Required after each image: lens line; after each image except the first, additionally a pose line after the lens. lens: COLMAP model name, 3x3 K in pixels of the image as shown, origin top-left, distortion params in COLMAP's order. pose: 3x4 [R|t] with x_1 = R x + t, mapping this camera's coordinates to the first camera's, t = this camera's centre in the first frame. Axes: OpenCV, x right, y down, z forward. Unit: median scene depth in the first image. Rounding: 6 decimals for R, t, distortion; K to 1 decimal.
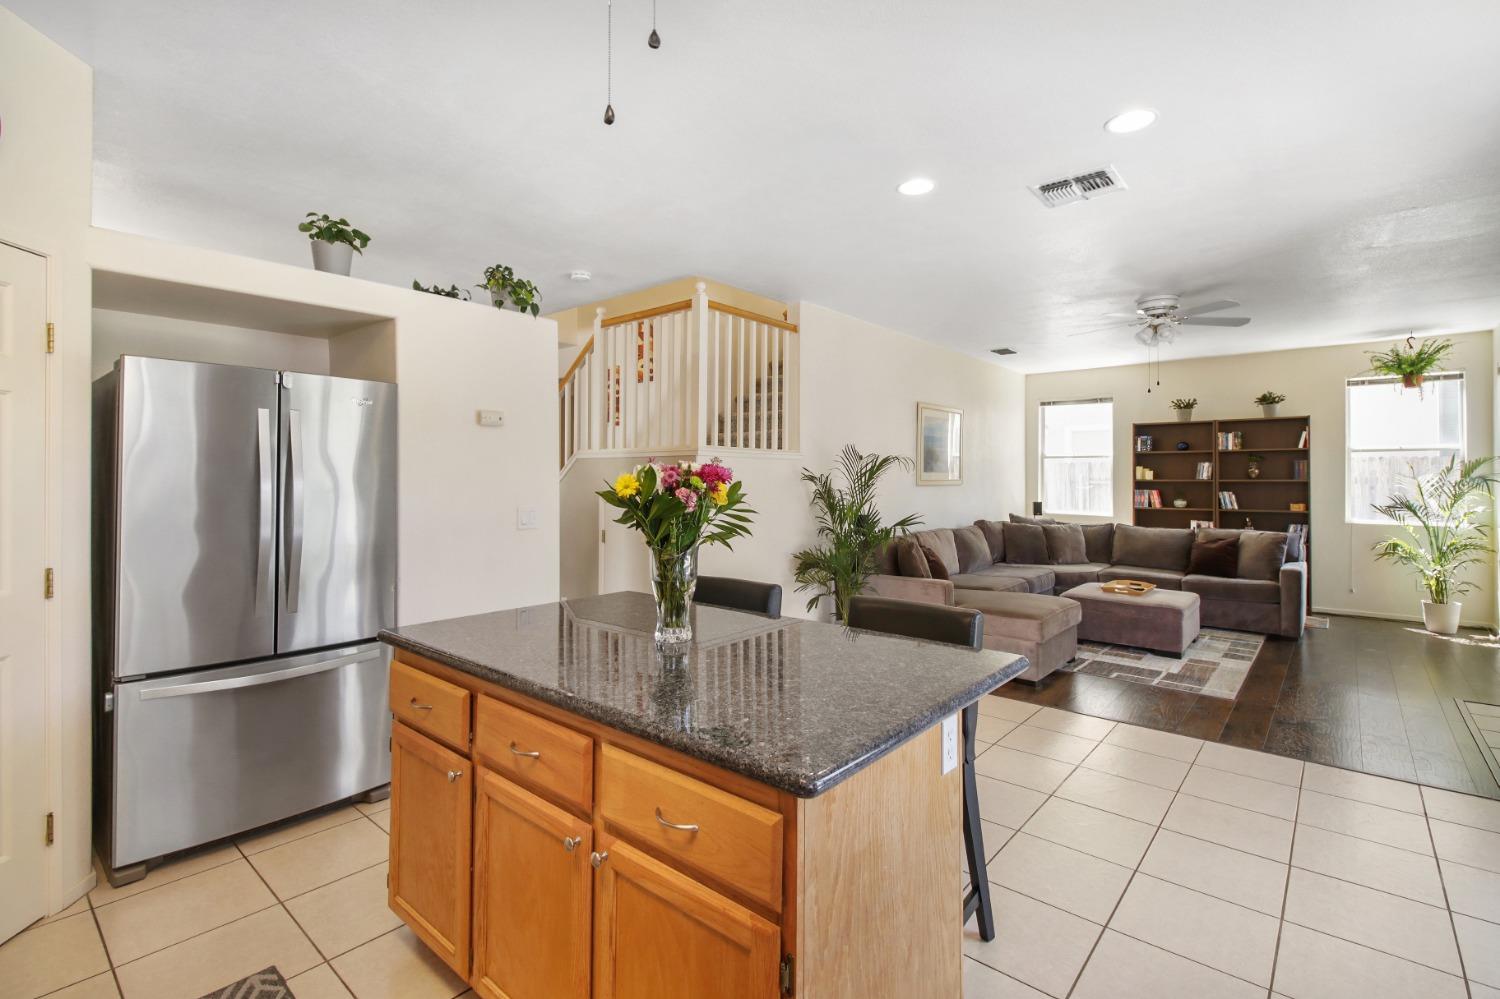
lens RADIAL K [[691.2, 0, 745.4], [0, 691.2, 468.3], [0, 0, 1]] dist [0.004676, -0.007816]
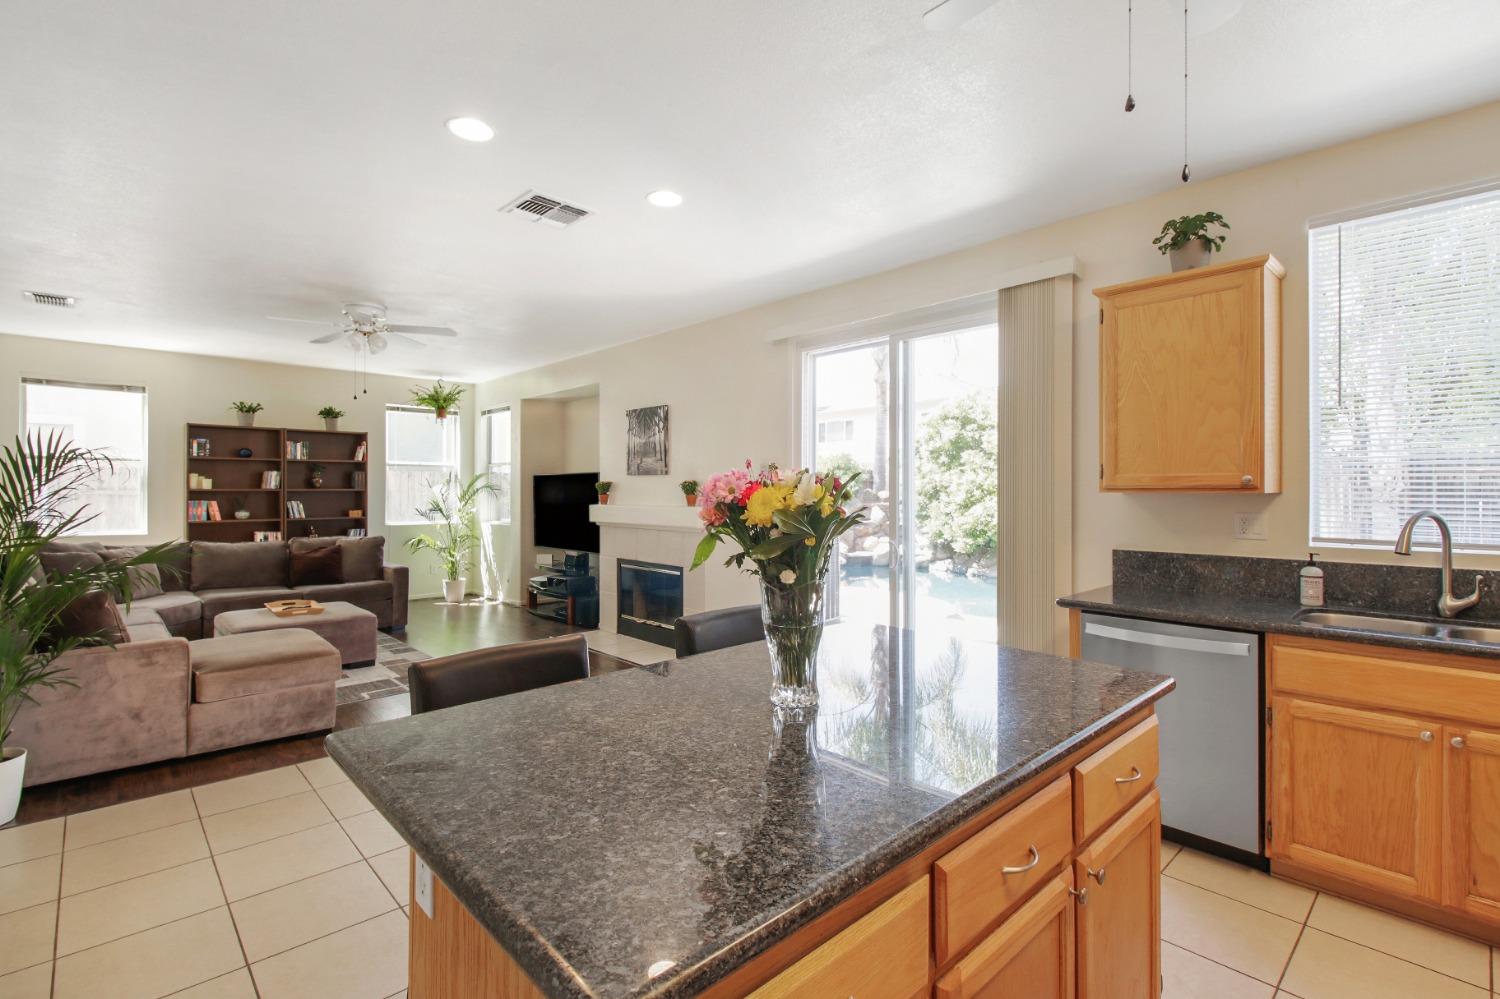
lens RADIAL K [[691.2, 0, 755.9], [0, 691.2, 492.8], [0, 0, 1]] dist [0.004676, -0.007816]
pose [[0.089379, -0.003144, 0.995993, -0.250754], [-0.015667, 0.999867, 0.004562, 0.007360], [-0.995874, -0.016012, 0.089318, 0.260664]]
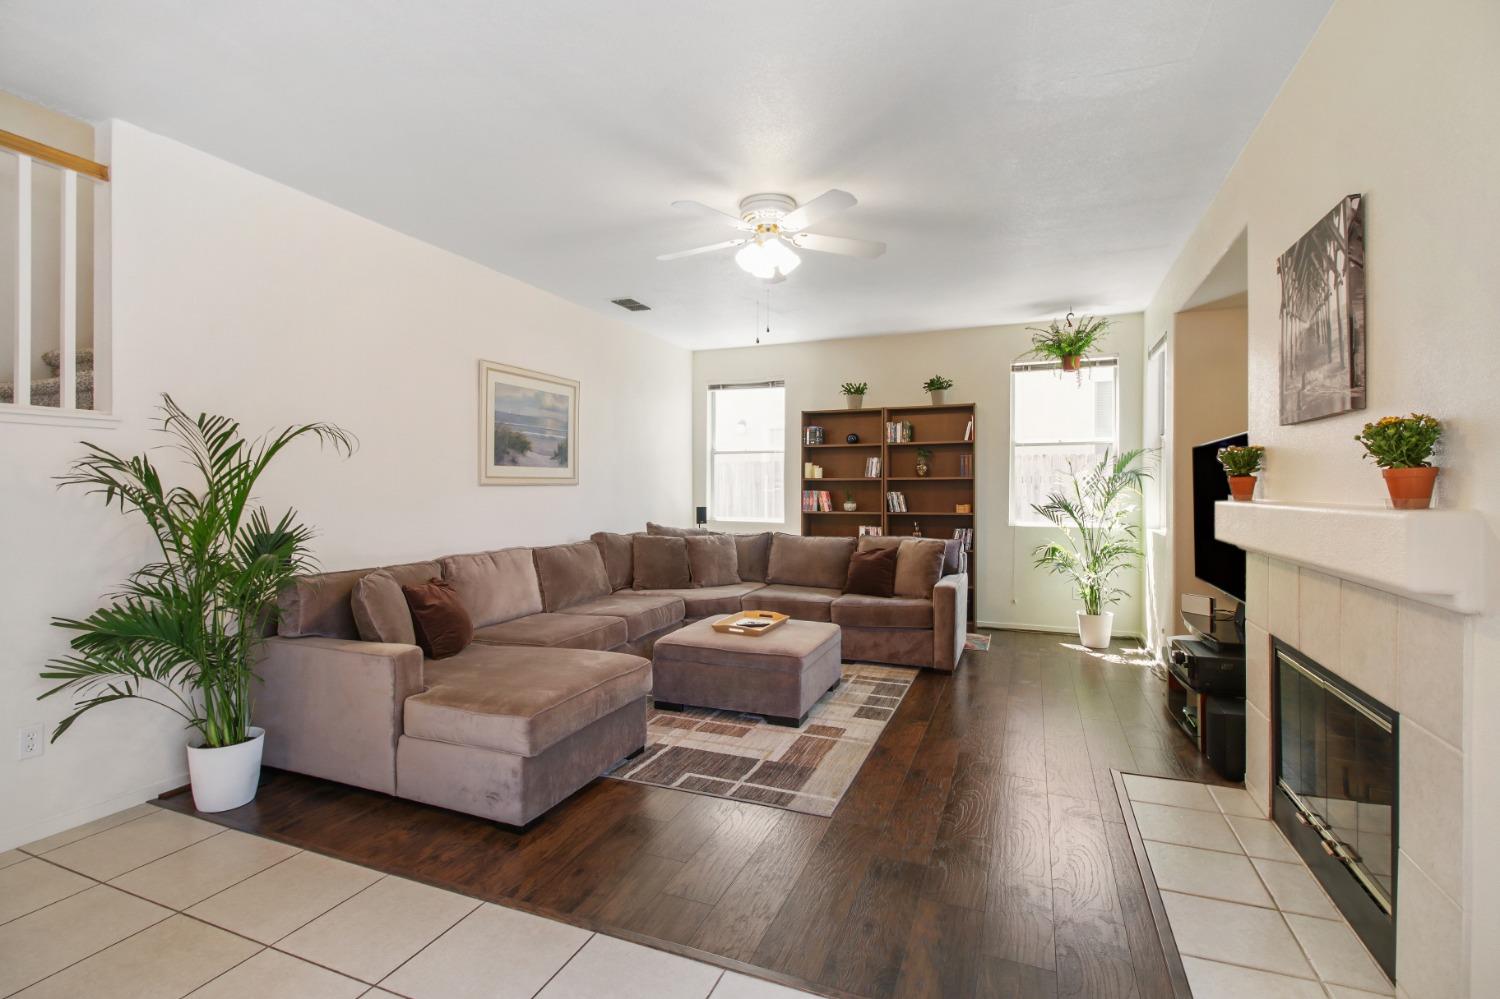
lens RADIAL K [[691.2, 0, 749.3], [0, 691.2, 490.7], [0, 0, 1]] dist [0.004676, -0.007816]
pose [[0.946698, -0.005308, 0.322078, 0.265150], [-0.000854, 0.999819, 0.018987, 0.017385], [-0.322120, -0.018249, 0.946523, 0.264997]]
